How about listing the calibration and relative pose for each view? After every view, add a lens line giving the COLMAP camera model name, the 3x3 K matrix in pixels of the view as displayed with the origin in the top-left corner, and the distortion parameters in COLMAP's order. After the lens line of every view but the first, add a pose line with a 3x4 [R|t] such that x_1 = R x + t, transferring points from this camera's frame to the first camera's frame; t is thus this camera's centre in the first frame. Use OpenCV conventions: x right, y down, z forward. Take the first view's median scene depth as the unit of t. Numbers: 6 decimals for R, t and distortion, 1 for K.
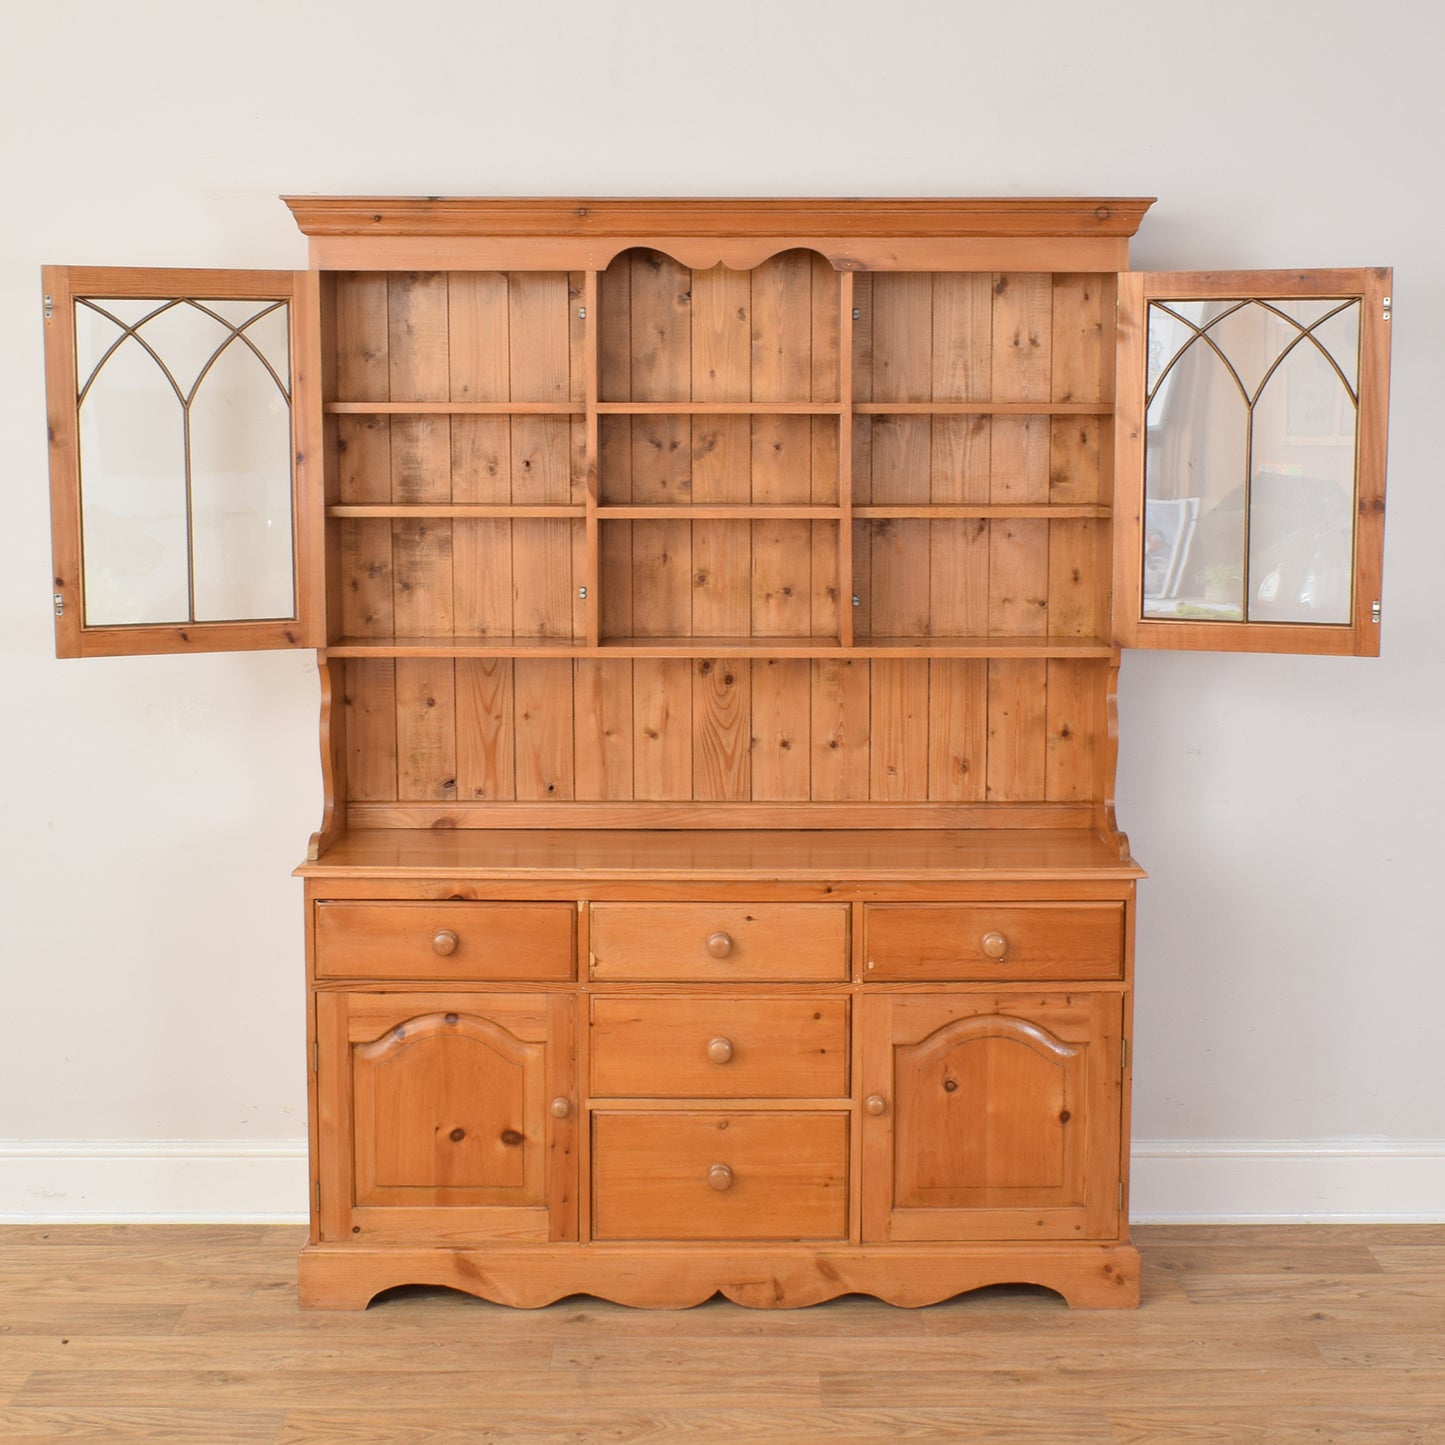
lens RADIAL K [[2304.3, 0, 751.7], [0, 2304.3, 661.4], [0, 0, 1]] dist [-0.025863, 0.000000]
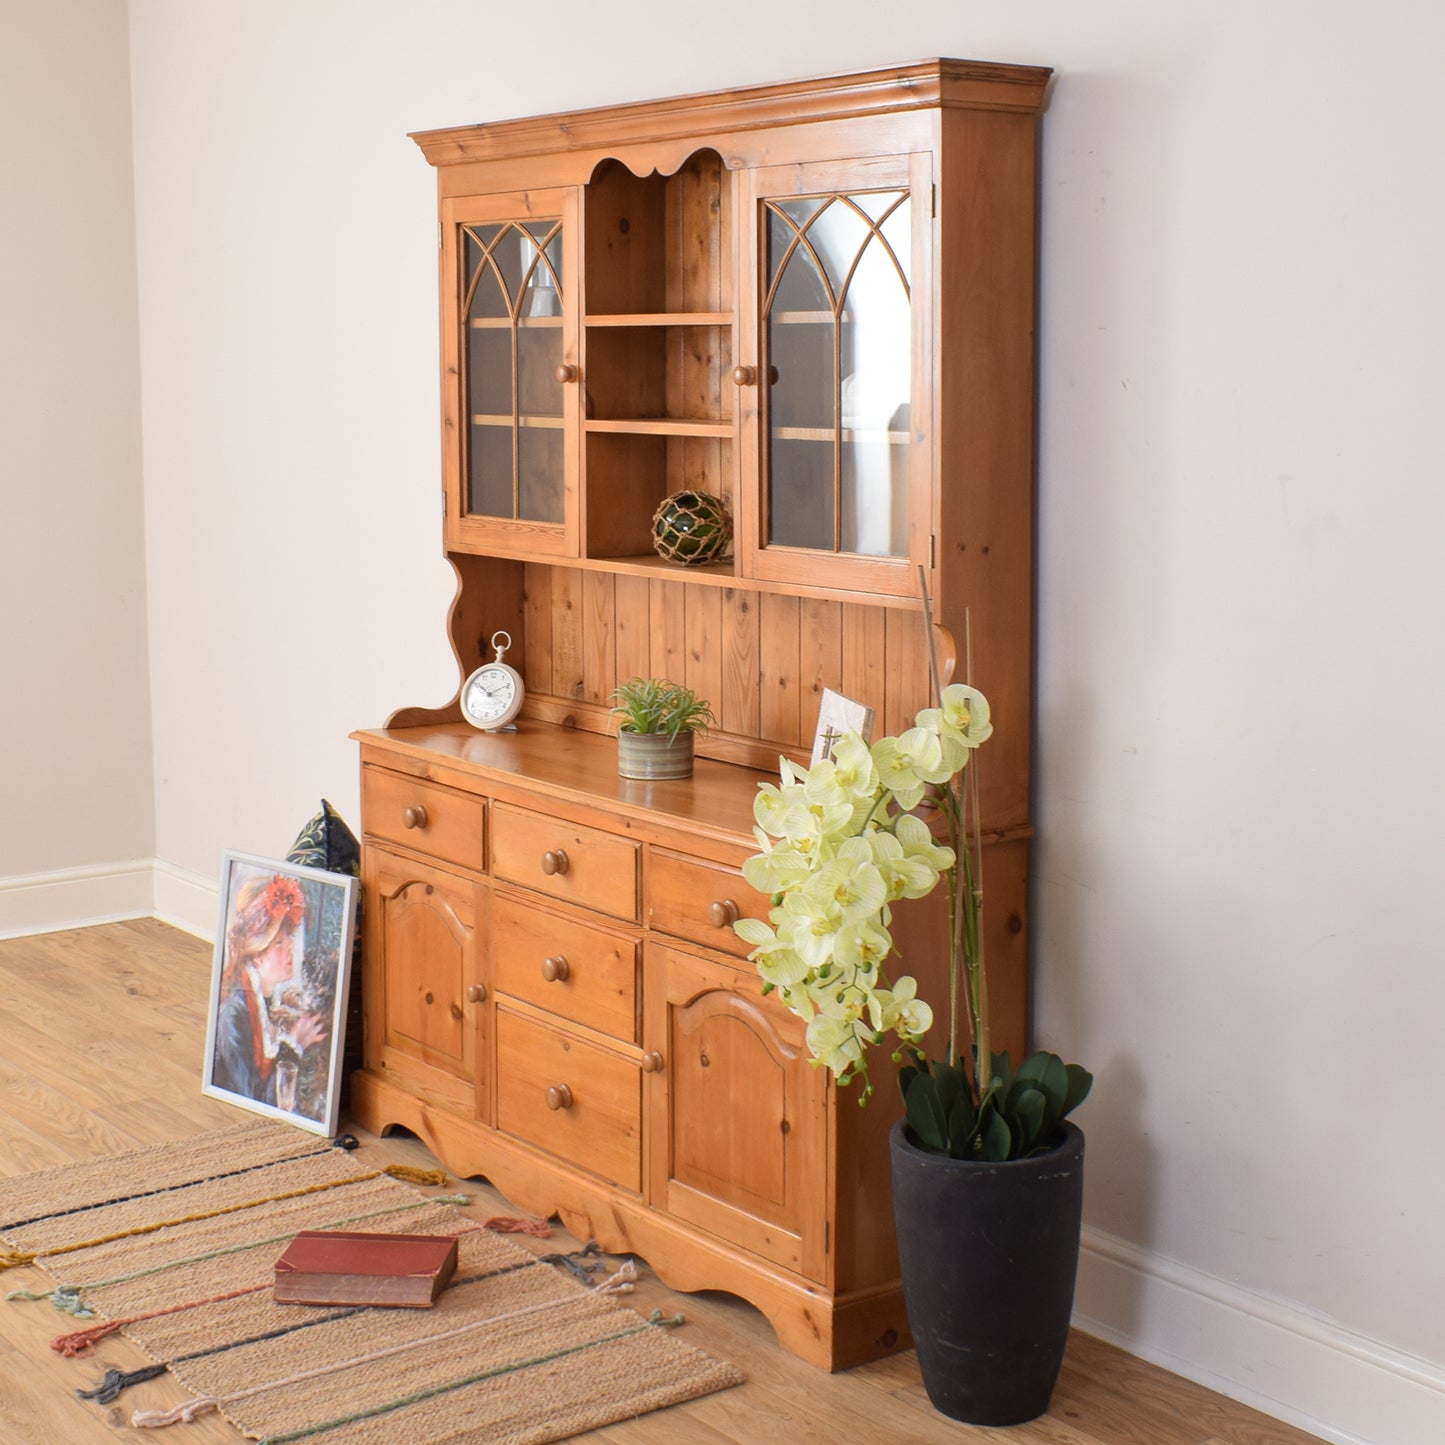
lens RADIAL K [[2412.1, 0, 697.3], [0, 2412.1, 652.3], [0, 0, 1]] dist [-0.033588, 0.000000]
pose [[0.589256, 0.098515, -0.801918, 0.829614], [-0.088104, 0.994454, 0.057429, -0.030933], [0.803128, 0.036812, 0.594668, 0.421826]]
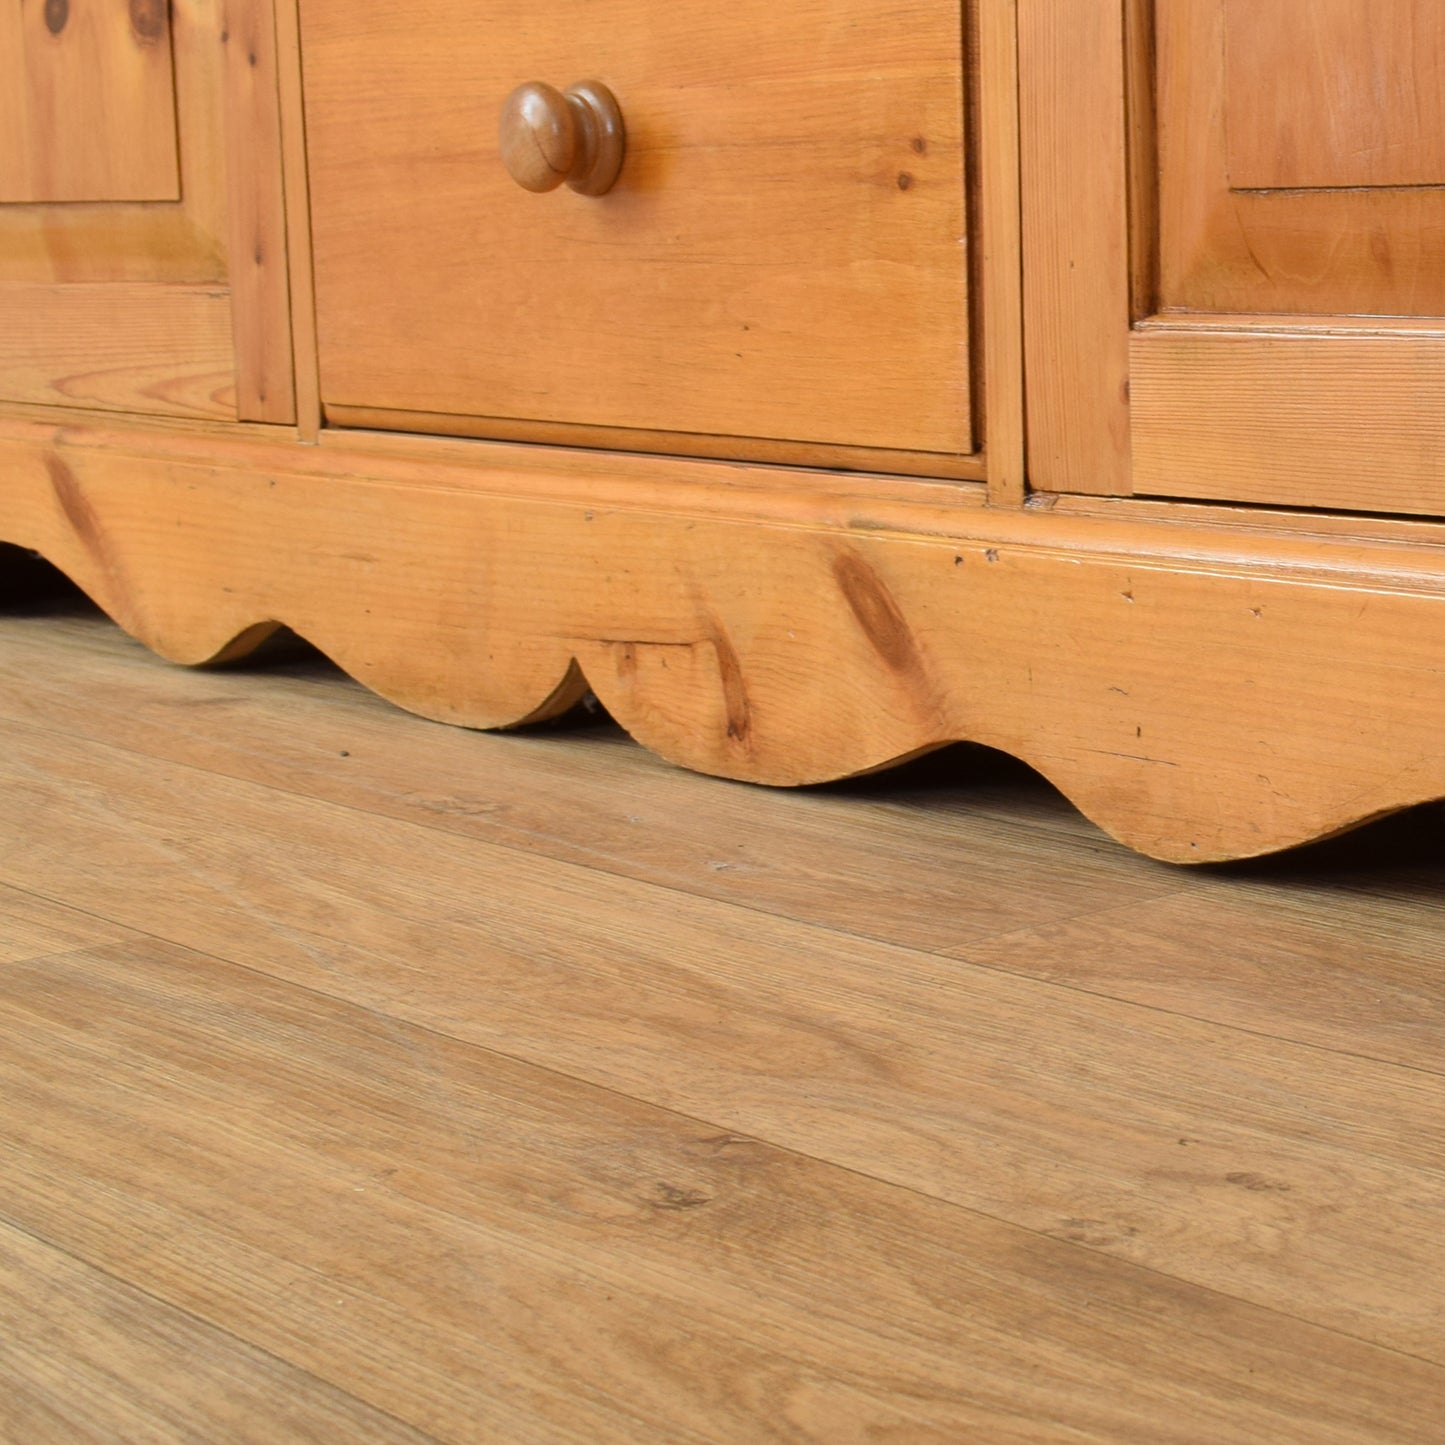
lens RADIAL K [[3558.7, 0, 720.9], [0, 3558.7, 720.2], [0, 0, 1]] dist [-0.000265, 0.000000]
pose [[0.582083, 0.106093, -0.806178, 0.274712], [-0.052269, 0.994283, 0.093108, 0.245743], [0.811448, -0.012058, 0.584301, 0.807589]]
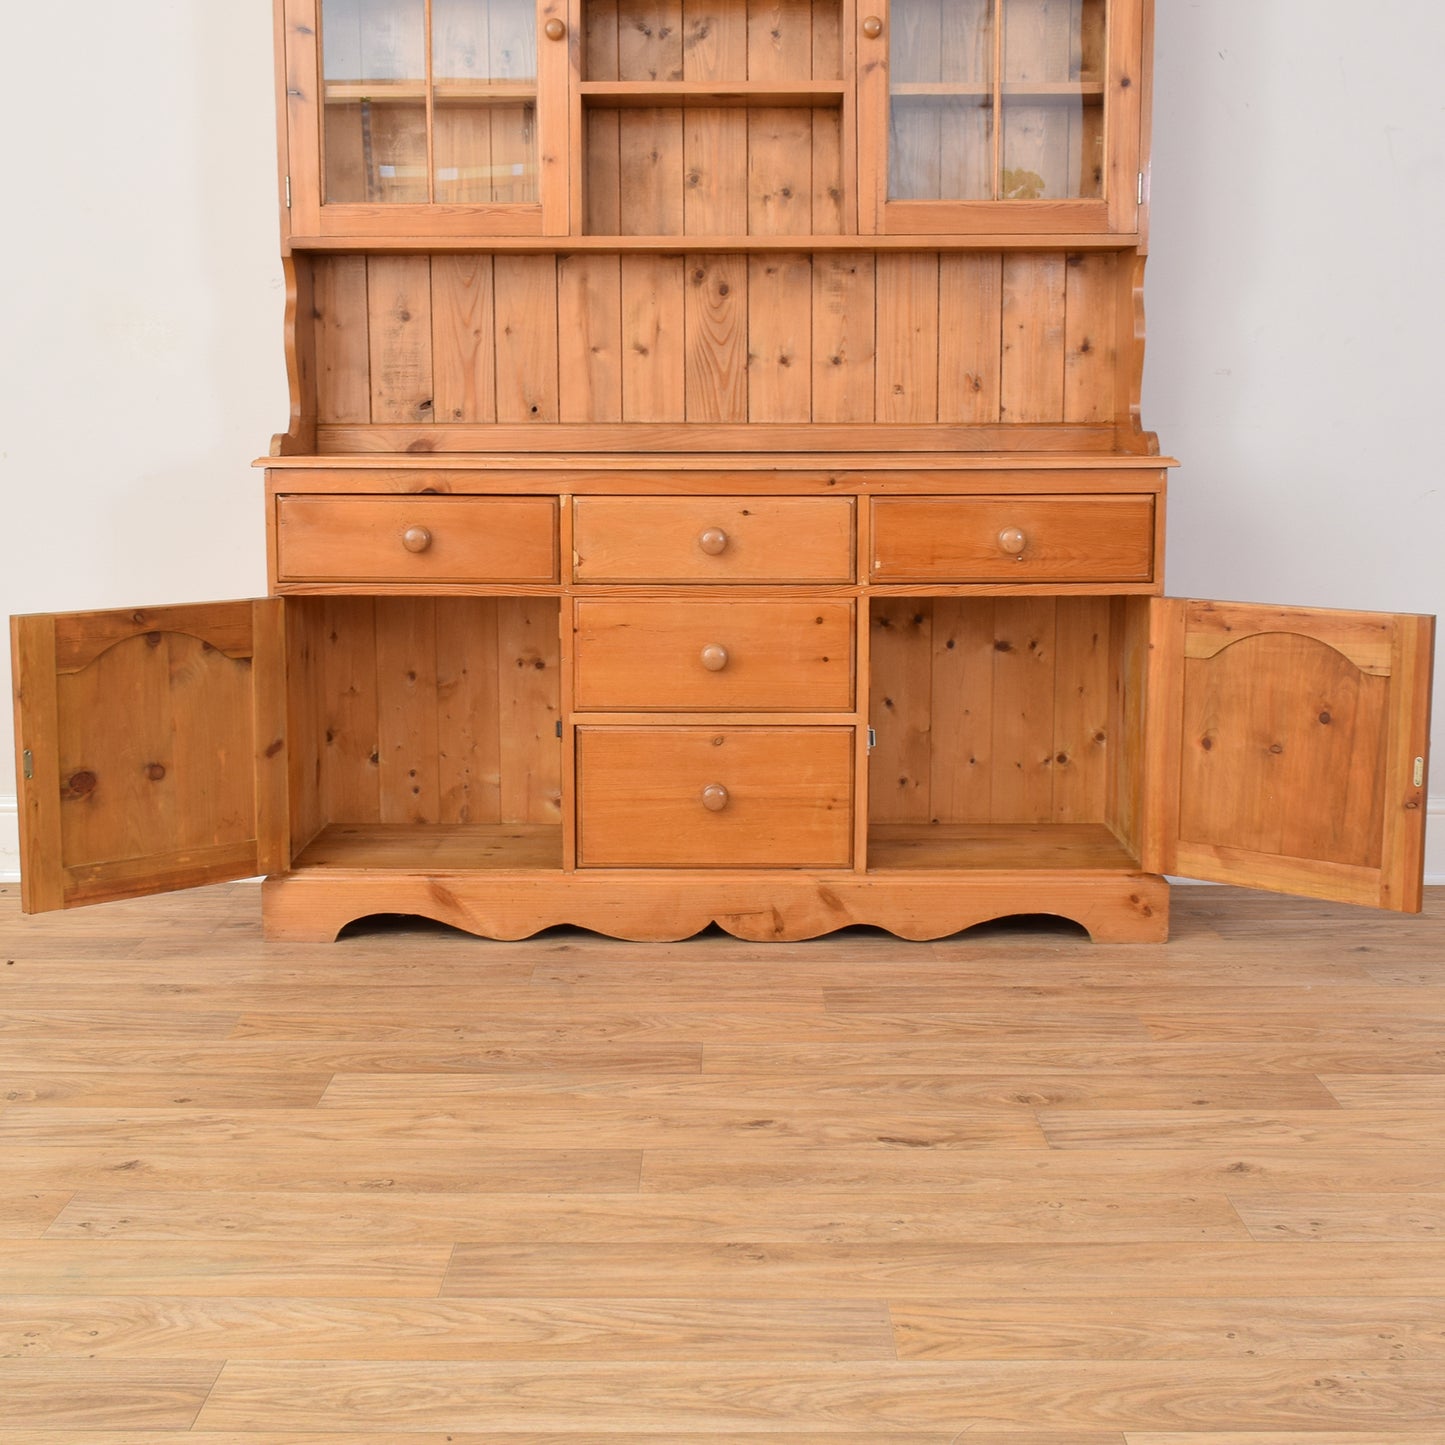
lens RADIAL K [[2131.9, 0, 704.1], [0, 2131.9, 701.6], [0, 0, 1]] dist [-0.023752, 0.000000]
pose [[0.999740, -0.001550, -0.022761, 0.001593], [0.002158, 0.999640, 0.026730, 0.161759], [0.022712, -0.026773, 0.999384, 0.142488]]
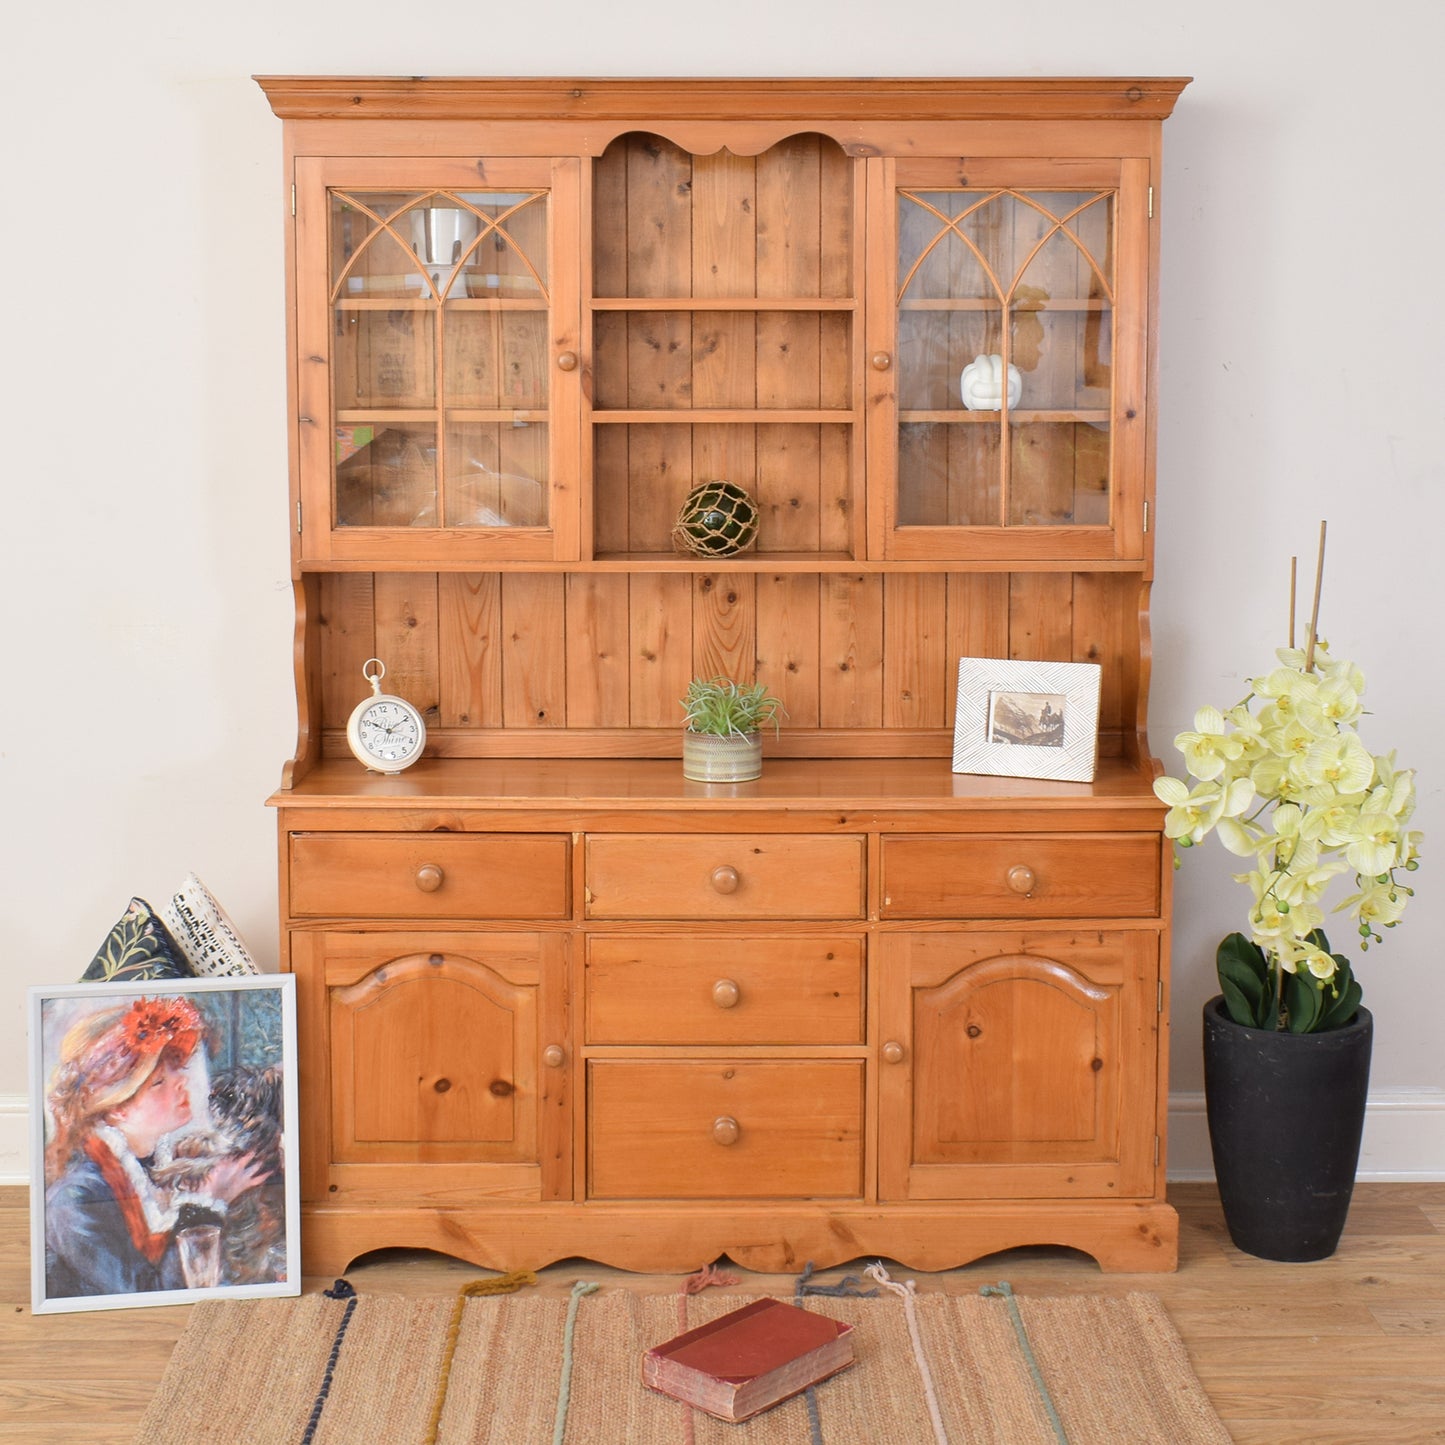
lens RADIAL K [[2389.3, 0, 726.8], [0, 2389.3, 589.7], [0, 0, 1]] dist [-0.019407, 0.000000]
pose [[0.999997, -0.001194, 0.002292, -0.015136], [0.001221, 0.999934, -0.011464, 0.016939], [-0.002278, 0.011467, 0.999932, 0.034841]]
